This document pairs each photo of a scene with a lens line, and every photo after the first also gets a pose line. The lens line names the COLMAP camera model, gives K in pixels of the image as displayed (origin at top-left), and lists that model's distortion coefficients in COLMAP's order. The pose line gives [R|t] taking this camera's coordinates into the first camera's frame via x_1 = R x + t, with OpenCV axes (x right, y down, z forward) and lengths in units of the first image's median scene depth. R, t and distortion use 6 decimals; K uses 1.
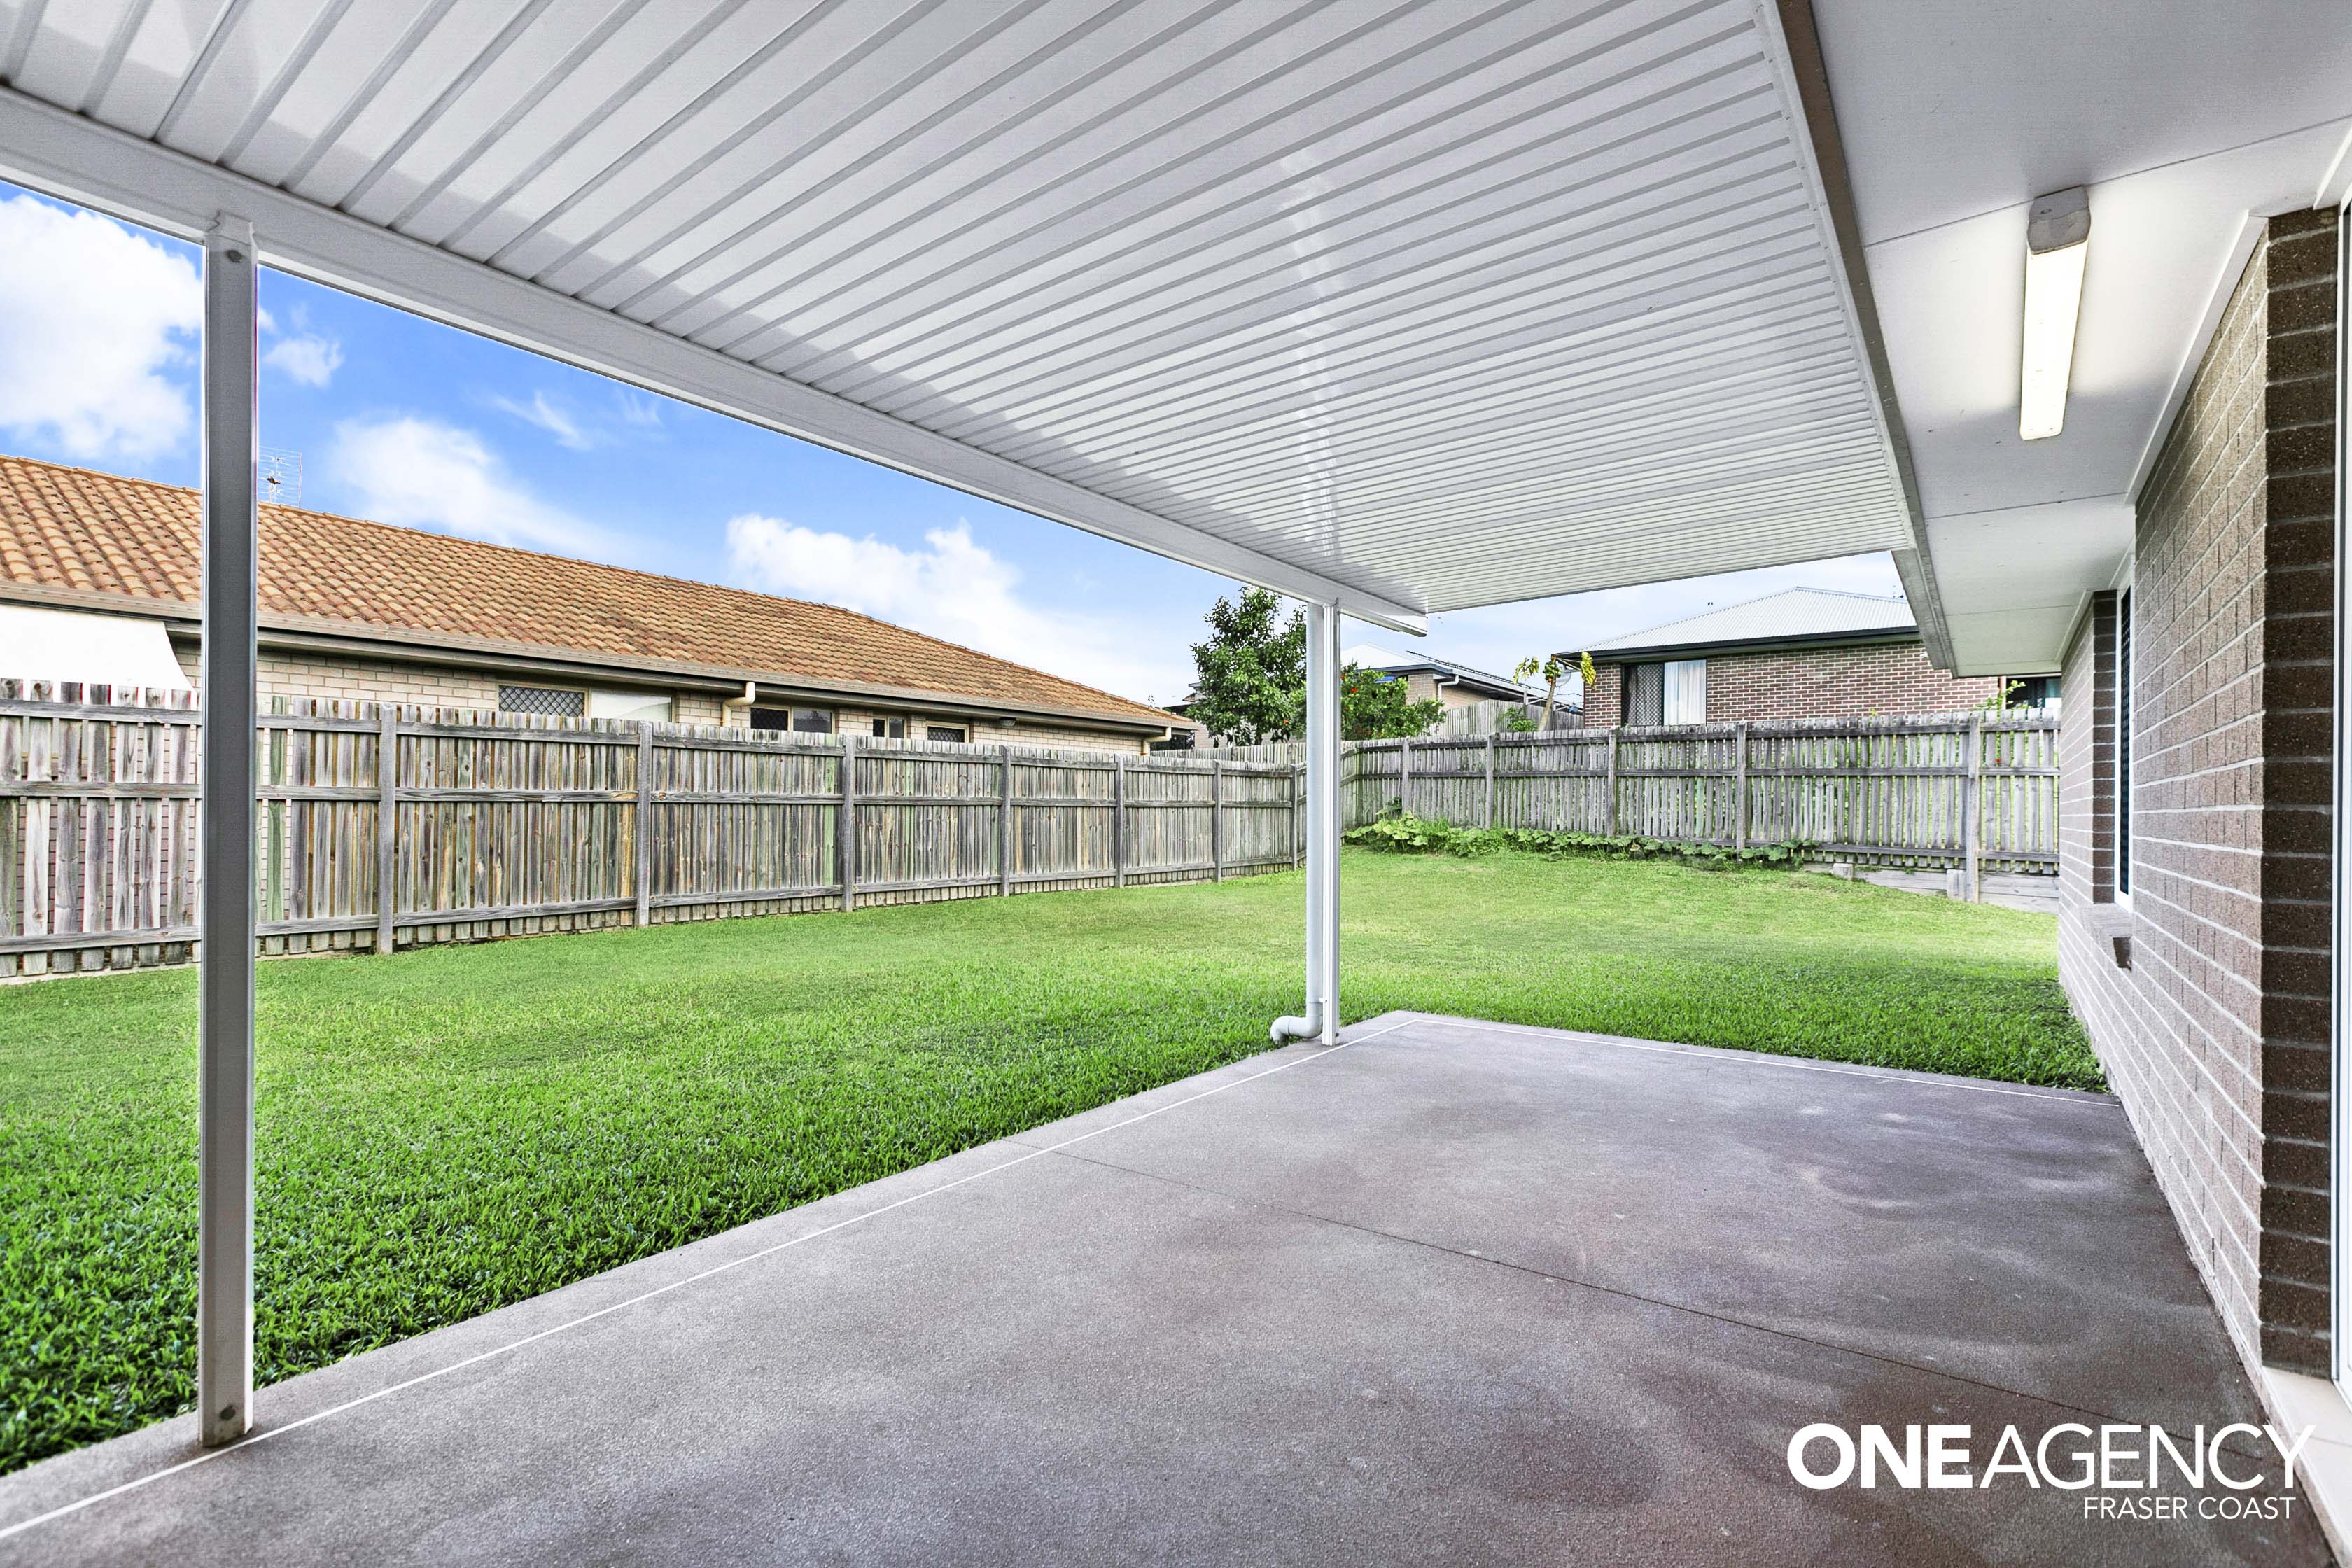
lens RADIAL K [[1080.2, 0, 1178.0], [0, 1080.2, 785.7], [0, 0, 1]] dist [0.002284, 0.000059]
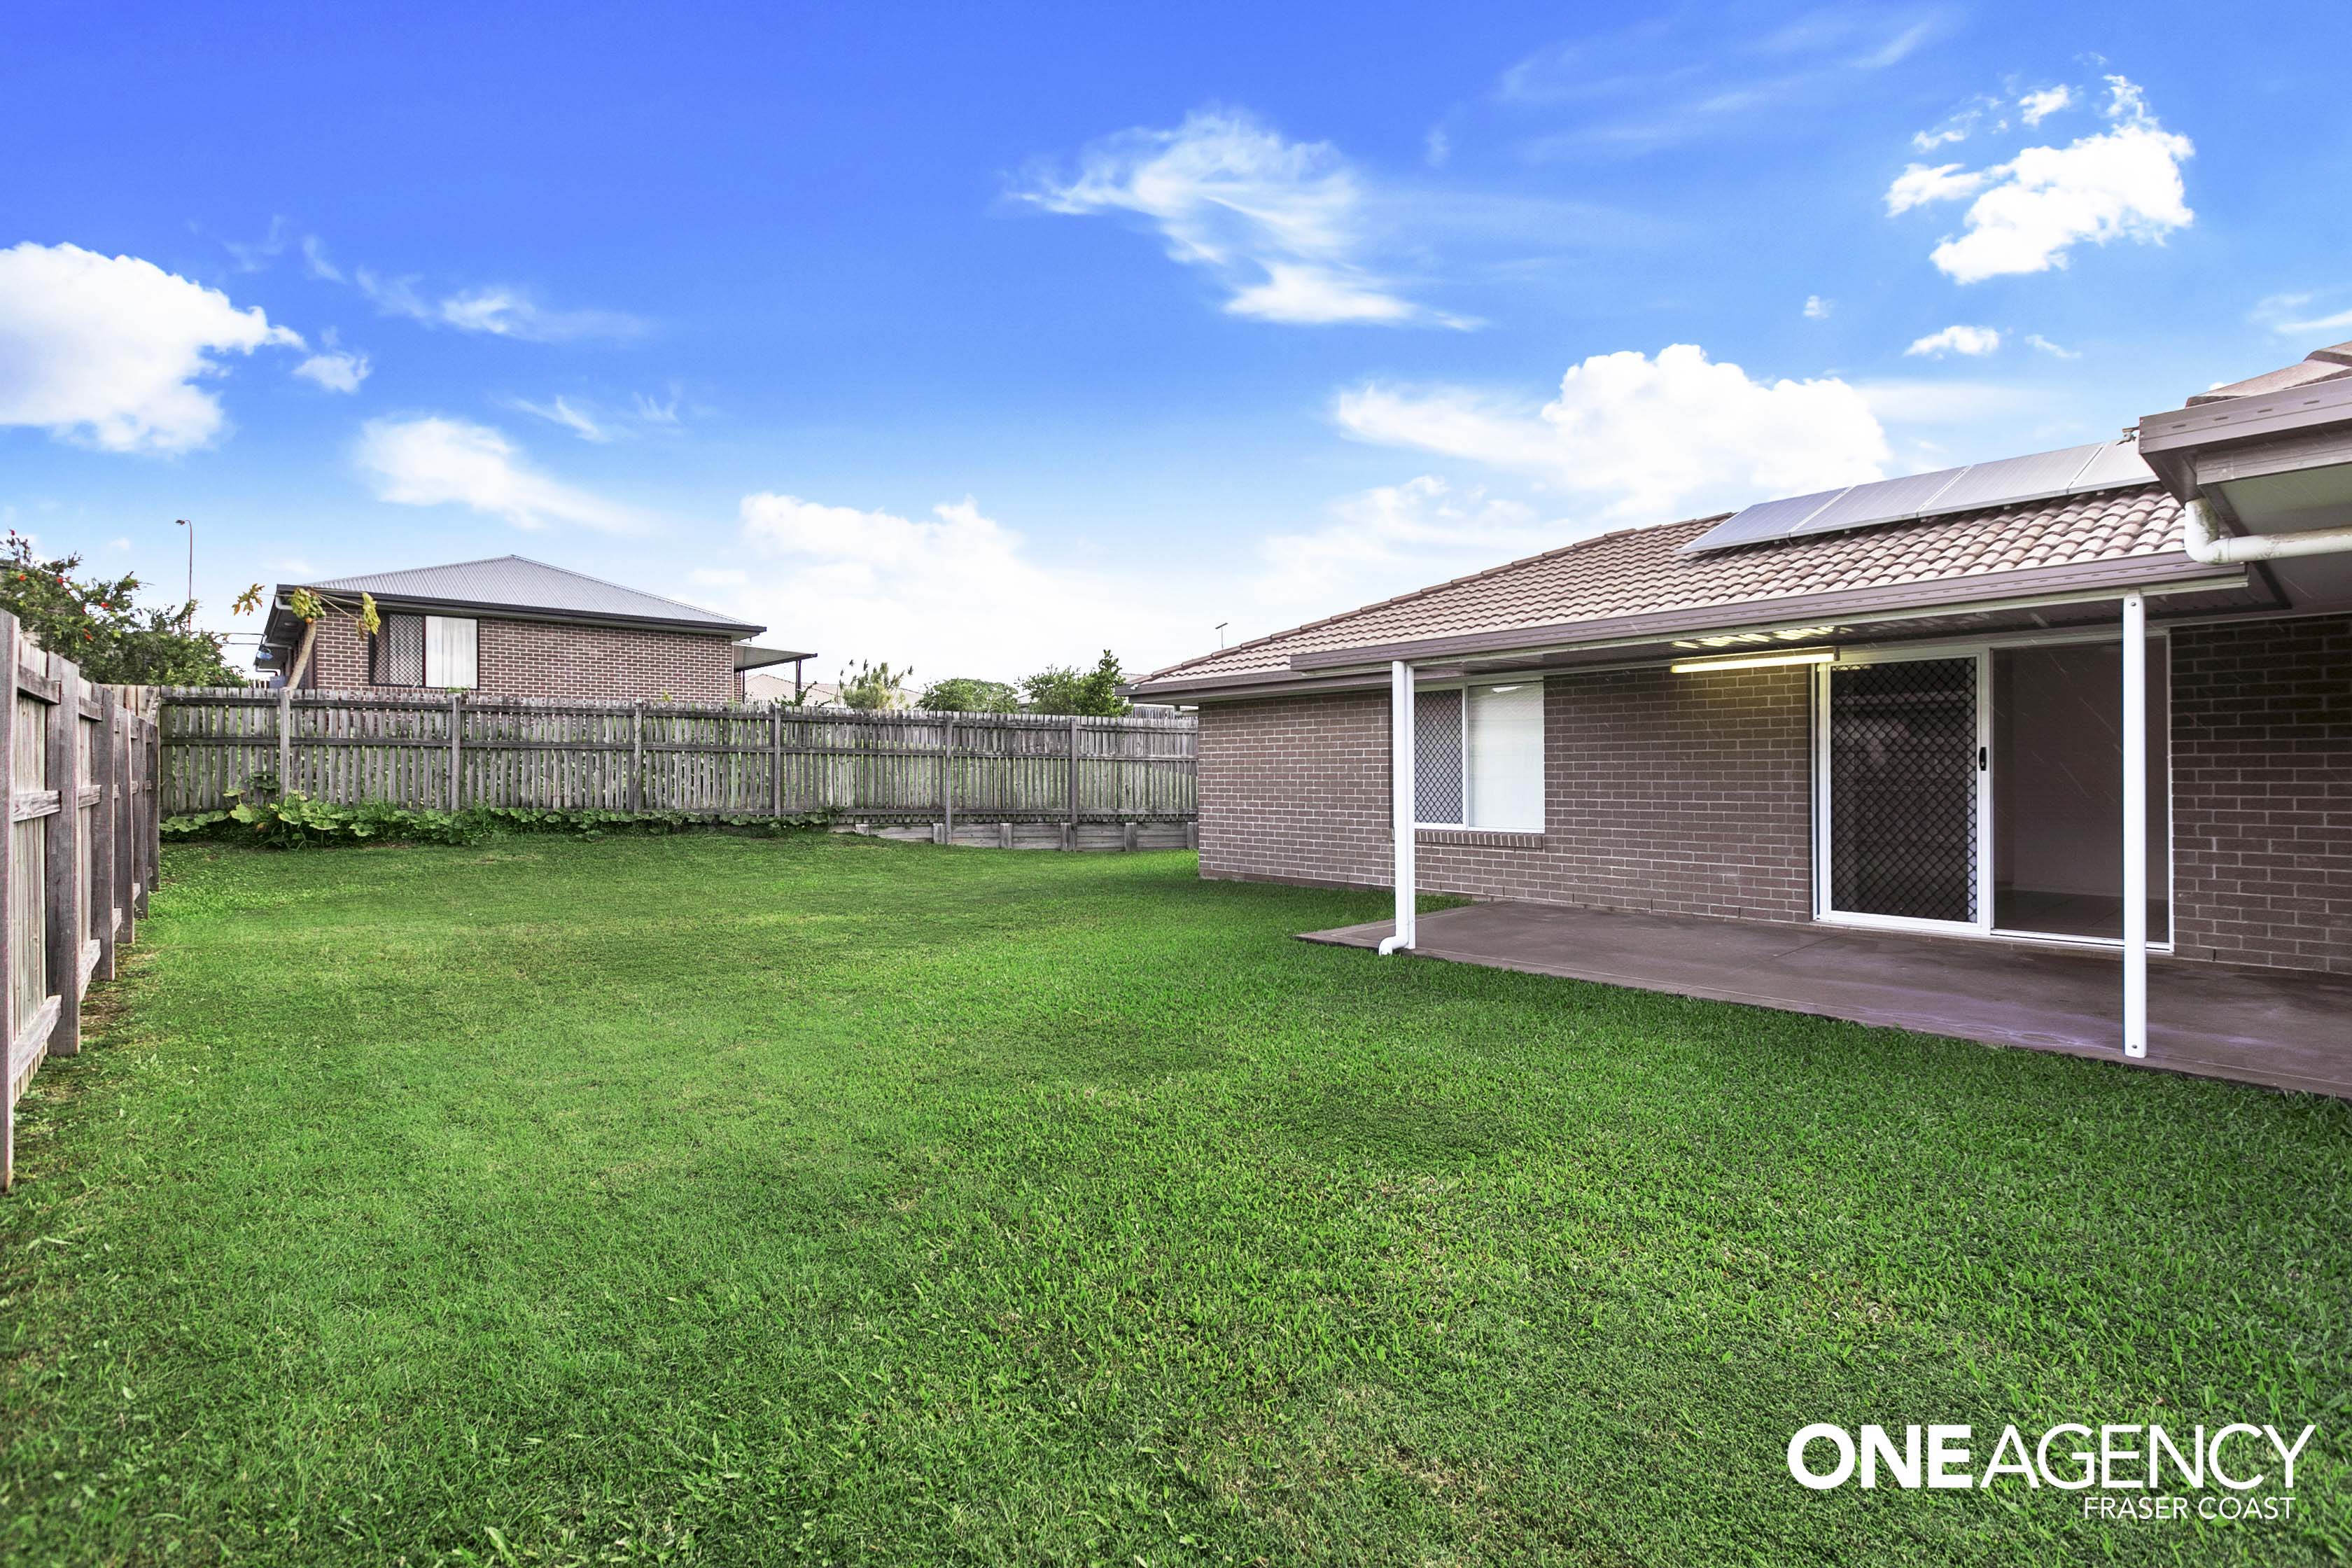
lens RADIAL K [[1080.2, 0, 1178.0], [0, 1080.2, 785.7], [0, 0, 1]] dist [0.002284, 0.000059]
pose [[0.194024, -0.016487, 0.980858, -0.486660], [-0.012163, 0.999741, 0.019210, -0.001433], [-0.980921, -0.015657, 0.193773, 0.337930]]
